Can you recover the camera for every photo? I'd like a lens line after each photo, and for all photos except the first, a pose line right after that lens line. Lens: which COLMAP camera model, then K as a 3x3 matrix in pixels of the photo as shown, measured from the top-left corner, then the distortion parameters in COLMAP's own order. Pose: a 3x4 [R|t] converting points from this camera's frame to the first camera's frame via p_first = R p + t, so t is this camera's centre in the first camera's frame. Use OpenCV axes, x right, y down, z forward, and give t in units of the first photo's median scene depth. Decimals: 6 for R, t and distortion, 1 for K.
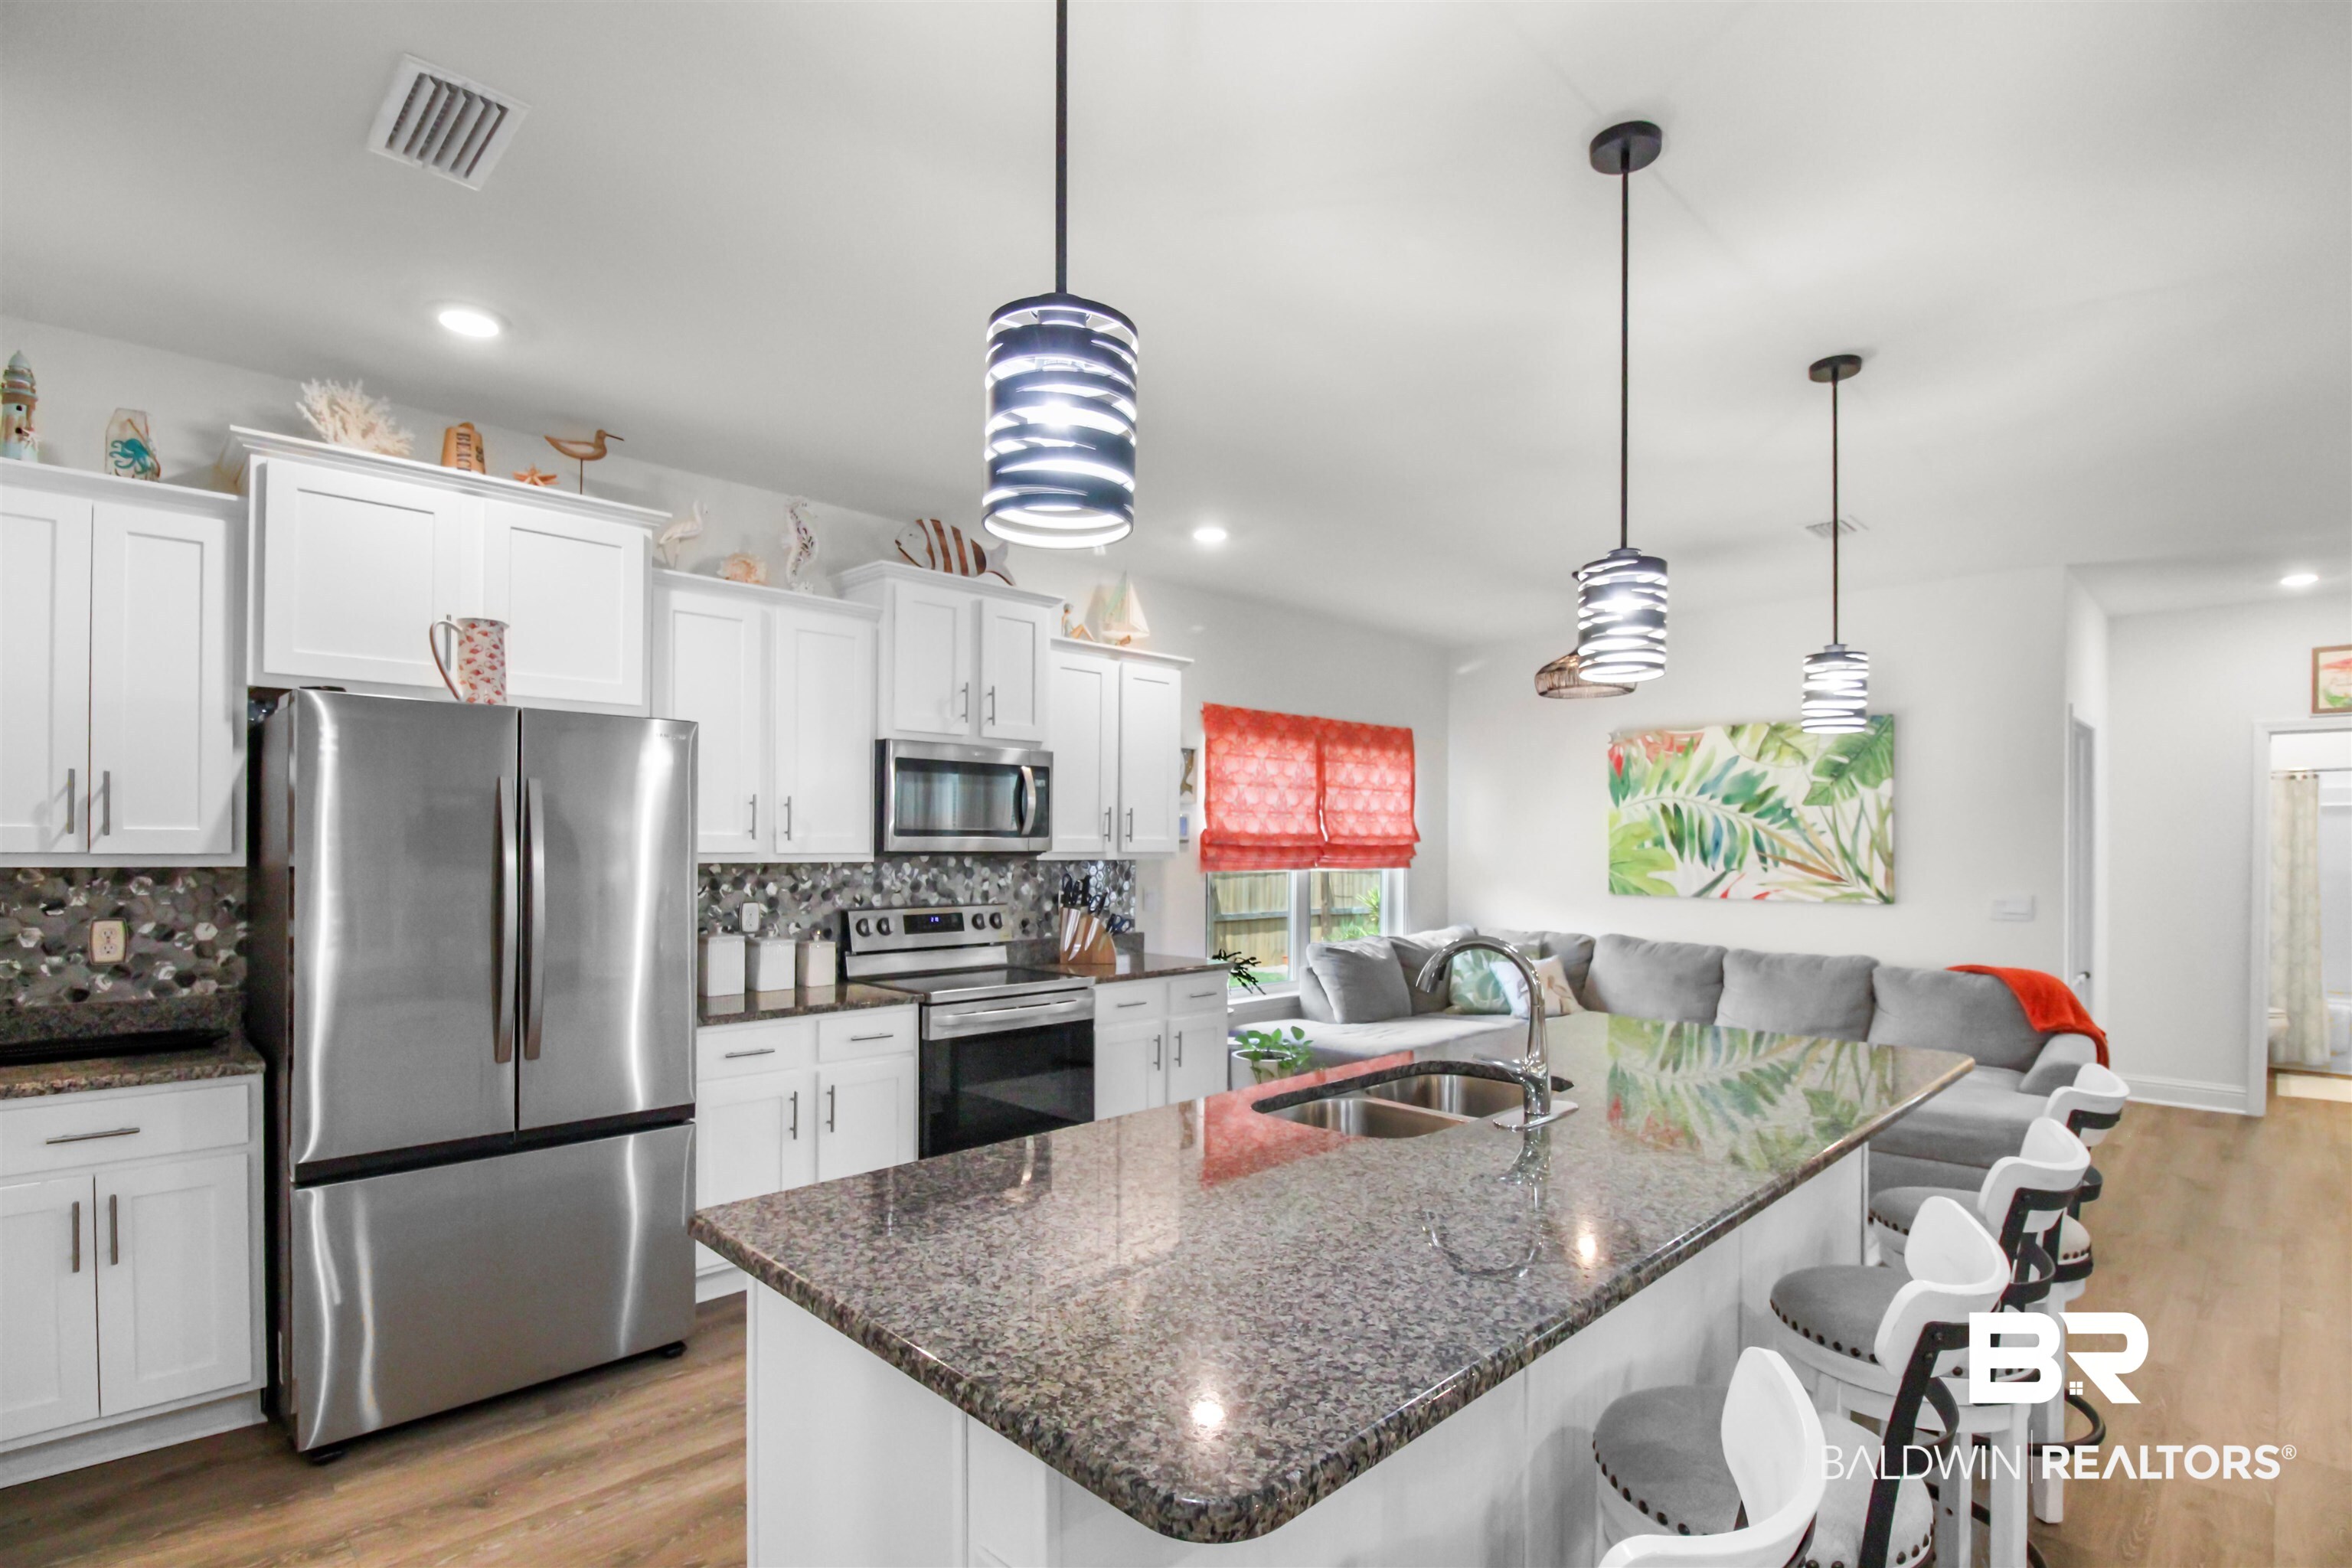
lens RADIAL K [[1114.8, 0, 1168.9], [0, 1114.8, 843.5], [0, 0, 1]] dist [0.002180, -0.012605]
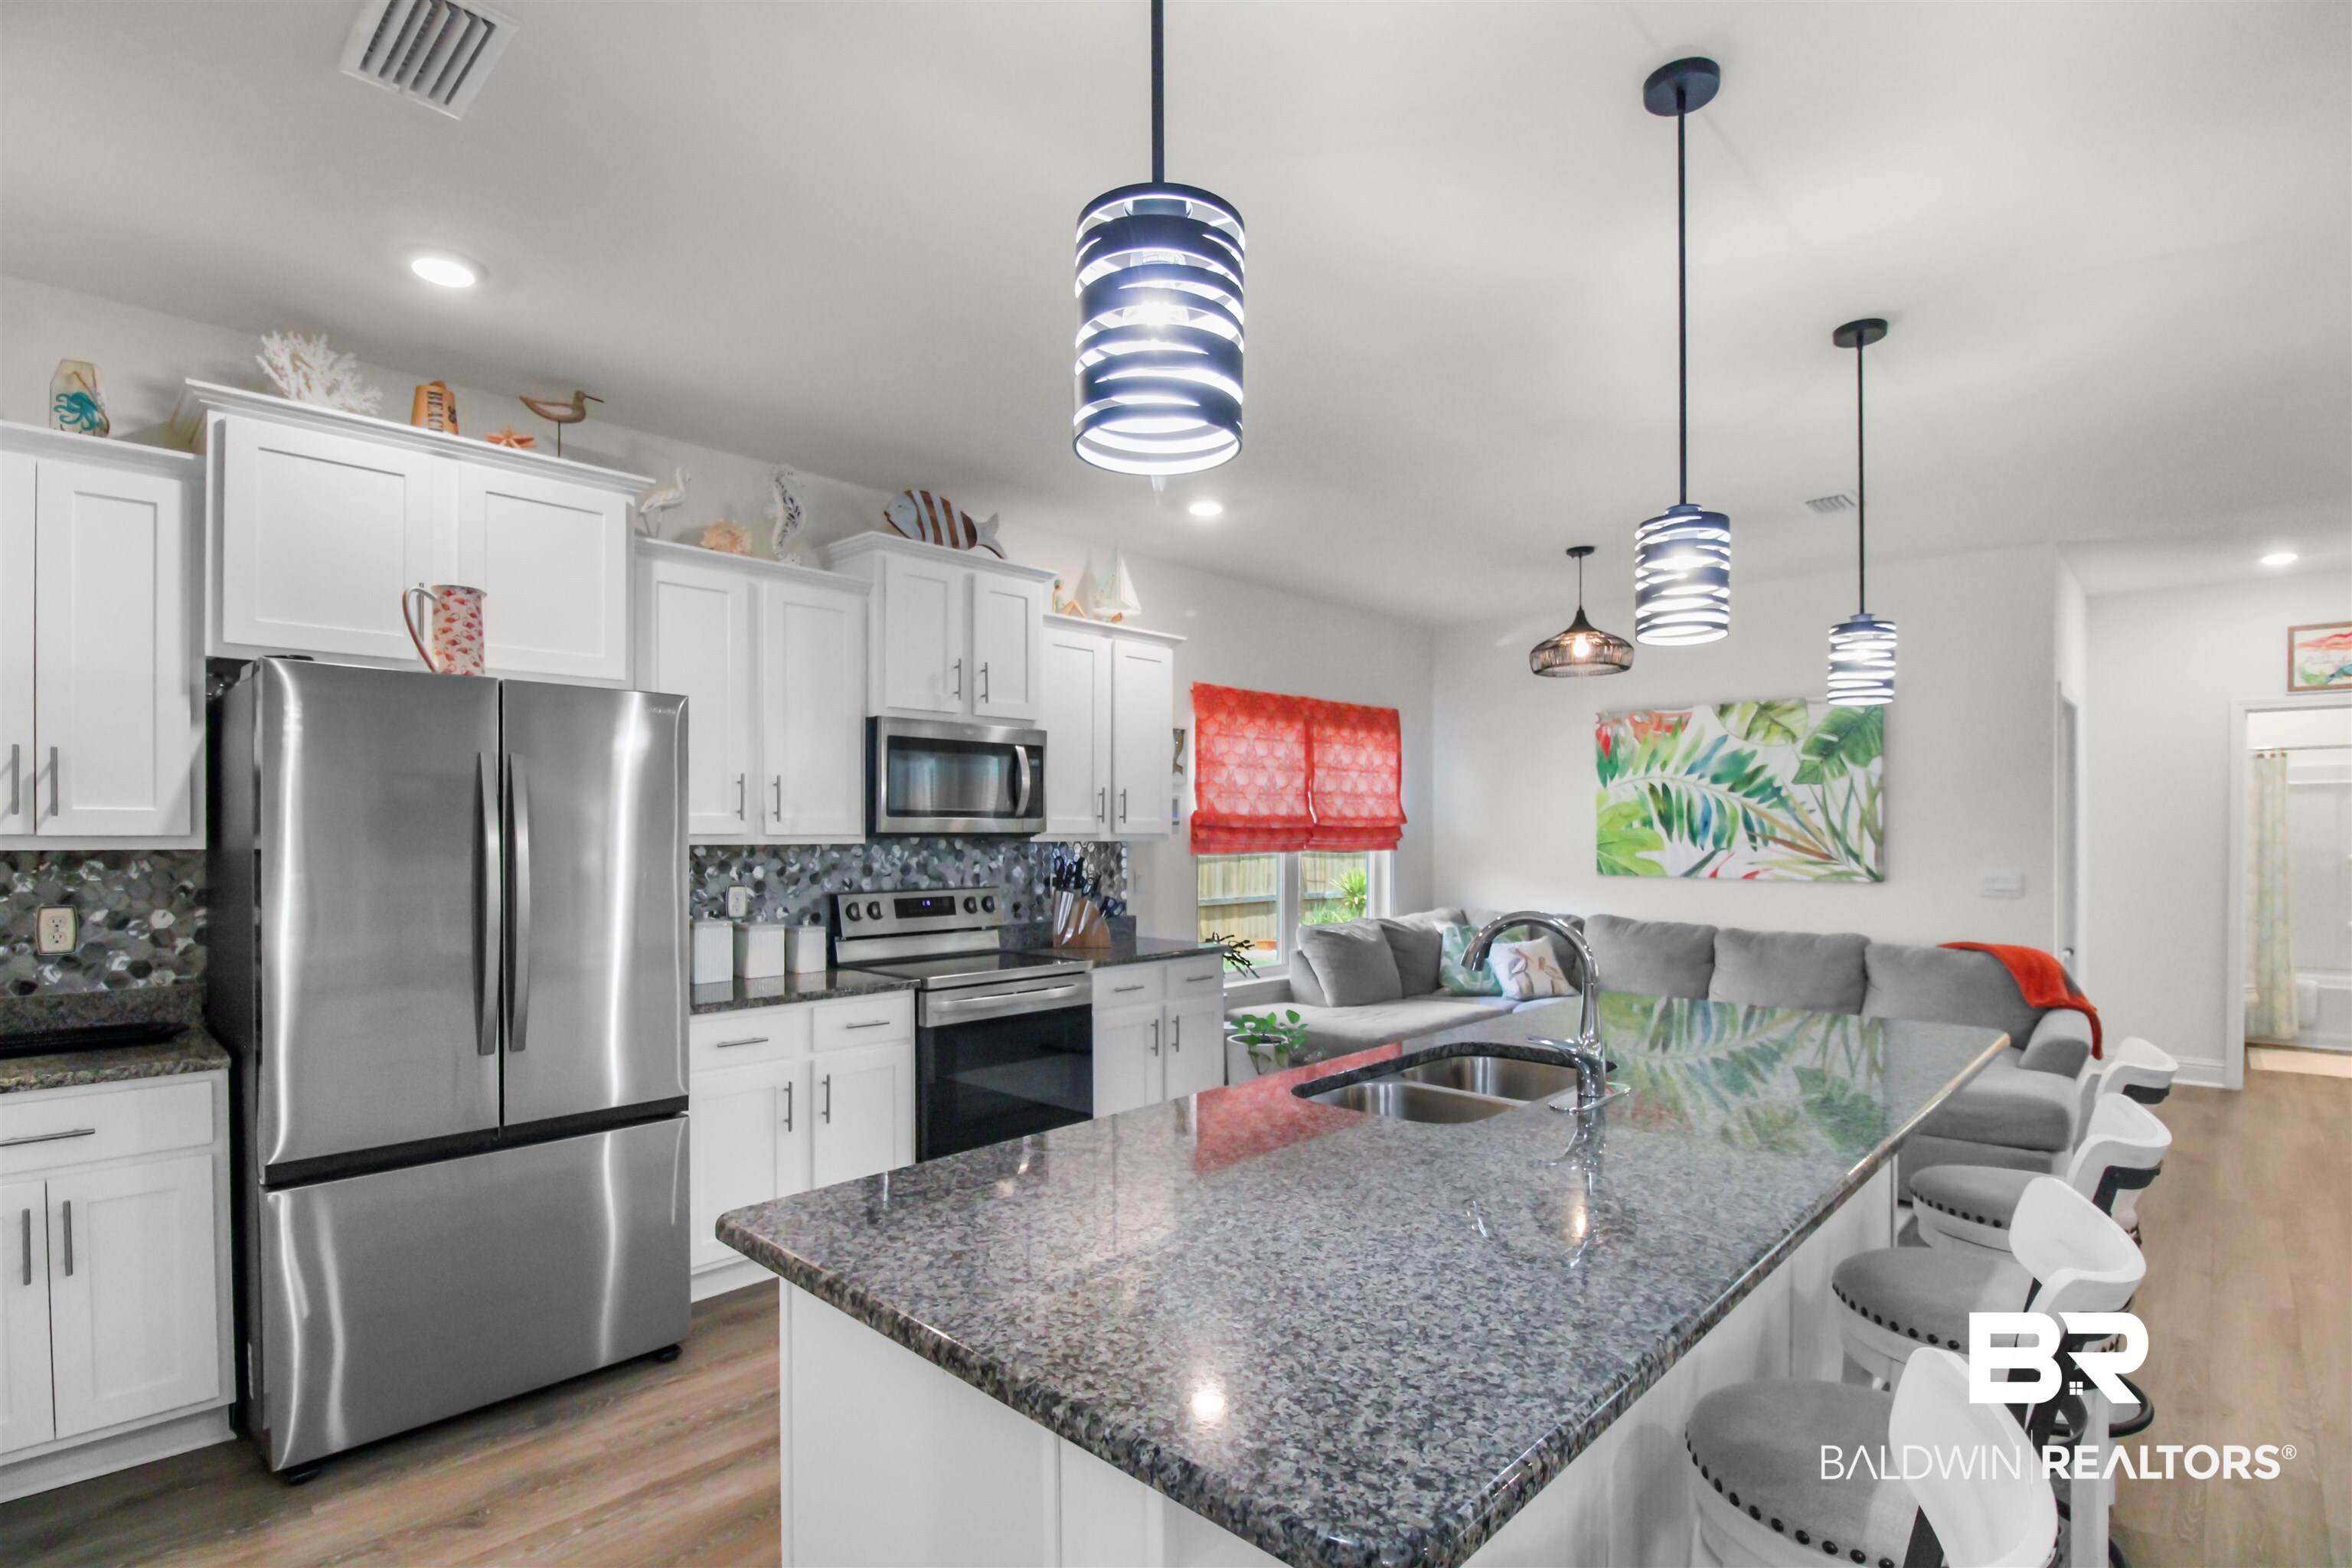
lens RADIAL K [[1113.3, 0, 1168.2], [0, 1113.3, 835.7], [0, 0, 1]] dist [-0.001510, -0.010101]
pose [[0.999557, -0.005265, 0.029305, -0.041610], [0.005118, 0.999974, 0.005112, 0.008128], [-0.029332, -0.004960, 0.999557, 0.037646]]
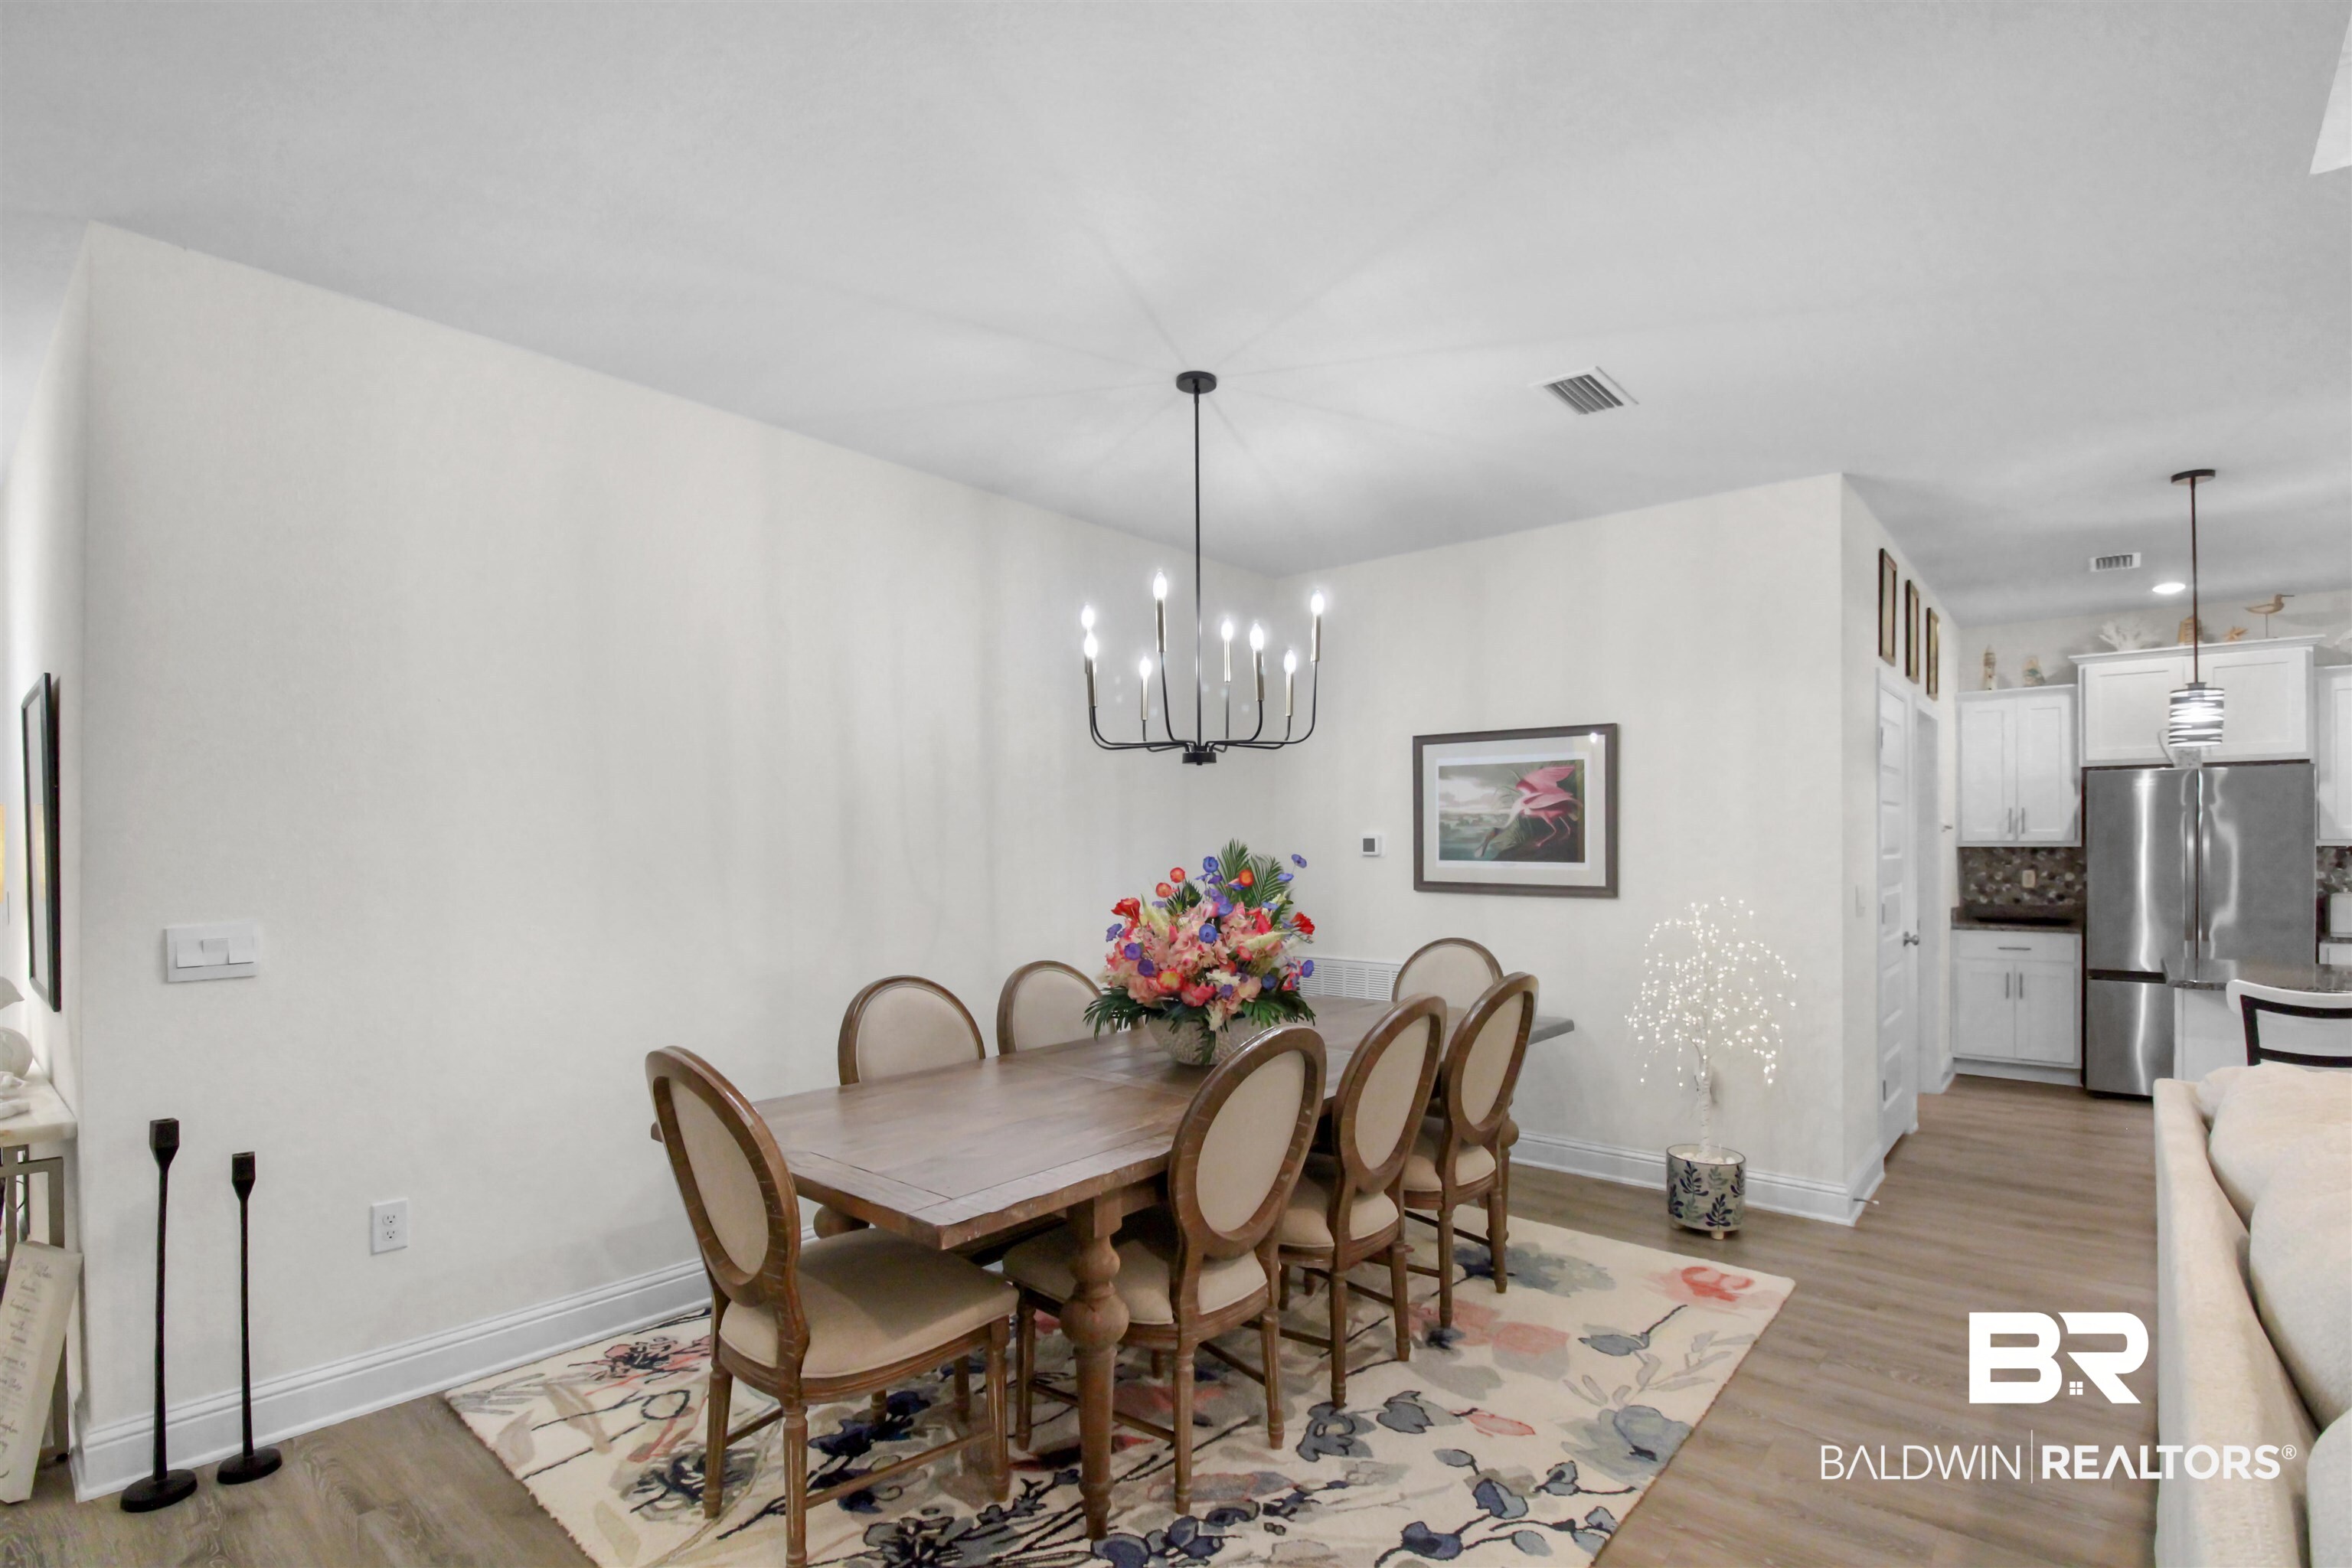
lens RADIAL K [[1114.8, 0, 1168.9], [0, 1114.8, 843.5], [0, 0, 1]] dist [0.002180, -0.012605]
pose [[0.084333, -0.004602, -0.996427, 1.192512], [0.007498, 0.999964, -0.003983, 0.008712], [0.996409, -0.007135, 0.084364, -0.981024]]
